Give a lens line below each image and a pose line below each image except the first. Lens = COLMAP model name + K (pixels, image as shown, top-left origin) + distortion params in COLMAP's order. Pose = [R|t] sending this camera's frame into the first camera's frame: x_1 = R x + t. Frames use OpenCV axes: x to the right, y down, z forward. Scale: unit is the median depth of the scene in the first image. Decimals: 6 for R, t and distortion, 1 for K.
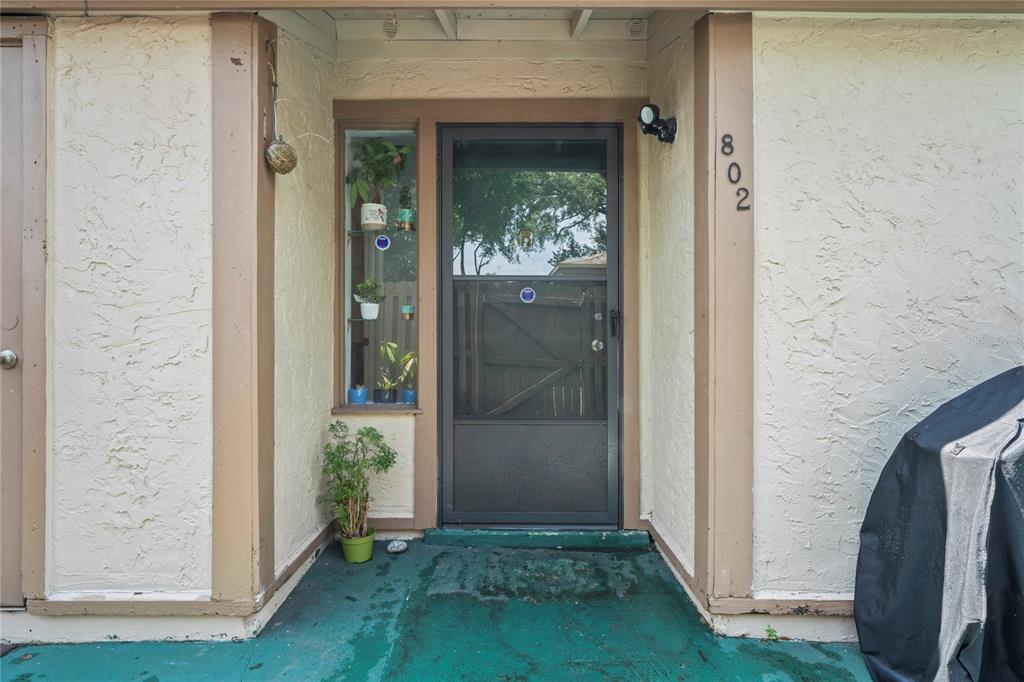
lens RADIAL K [[522.6, 0, 512.0], [0, 522.6, 342.1], [0, 0, 1]] dist [0.002232, 0.000651]
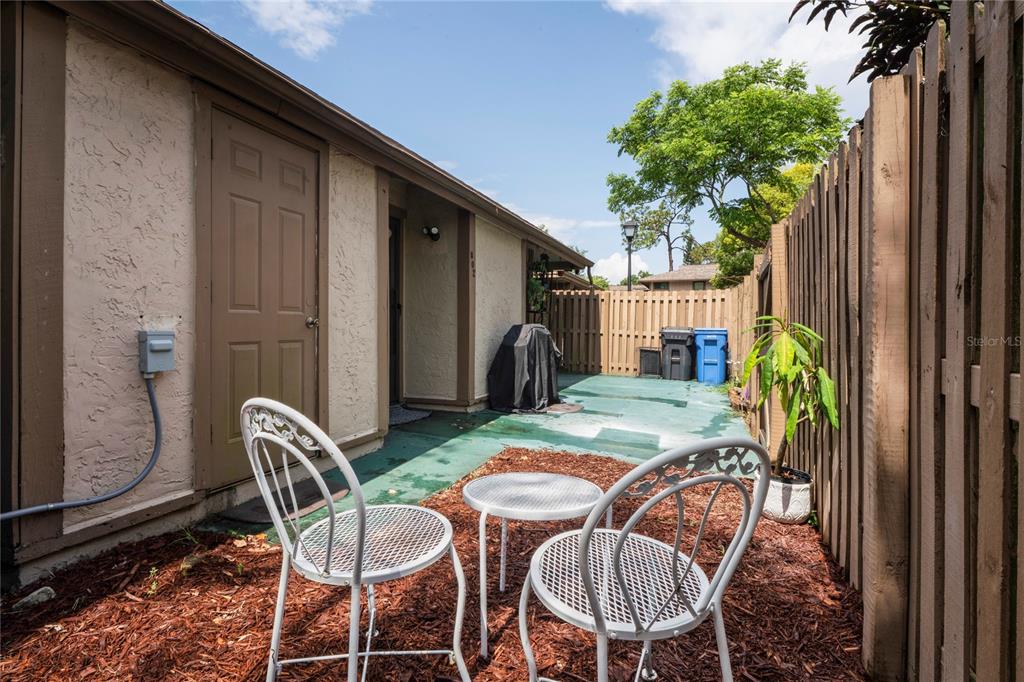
lens RADIAL K [[522.6, 0, 511.4], [0, 522.6, 332.7], [0, 0, 1]] dist [0.002232, 0.000651]
pose [[0.340058, -0.012551, 0.940321, -2.447952], [-0.002111, 0.999898, 0.014109, 0.040919], [-0.940402, -0.006783, 0.339997, -0.285000]]
